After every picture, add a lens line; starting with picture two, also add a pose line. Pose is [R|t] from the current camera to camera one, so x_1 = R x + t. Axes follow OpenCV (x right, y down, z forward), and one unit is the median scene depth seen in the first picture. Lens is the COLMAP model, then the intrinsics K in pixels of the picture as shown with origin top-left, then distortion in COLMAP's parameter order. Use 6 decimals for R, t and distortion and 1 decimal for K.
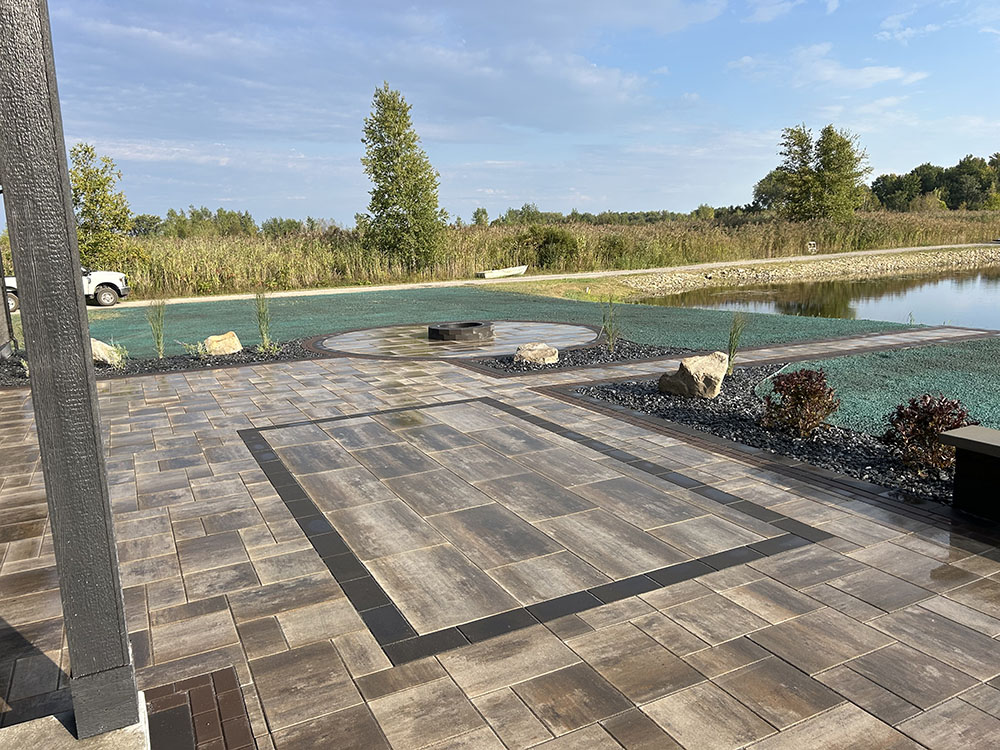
lens RADIAL K [[754.3, 0, 500.6], [0, 754.3, 373.6], [0, 0, 1]] dist [0.046534, -0.075944]
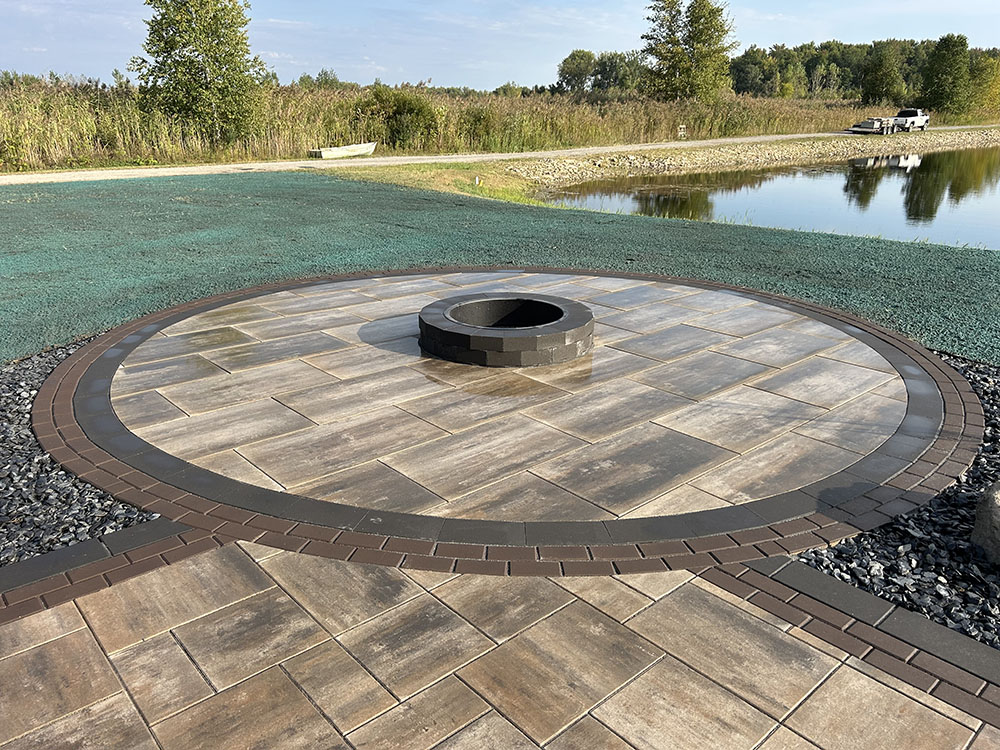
lens RADIAL K [[754.3, 0, 500.6], [0, 754.3, 373.6], [0, 0, 1]] dist [0.046534, -0.075944]
pose [[0.965430, -0.047485, 0.256302, -0.047111], [0.008171, 0.988297, 0.152324, -0.027214], [-0.260536, -0.144964, 0.954519, 0.194165]]
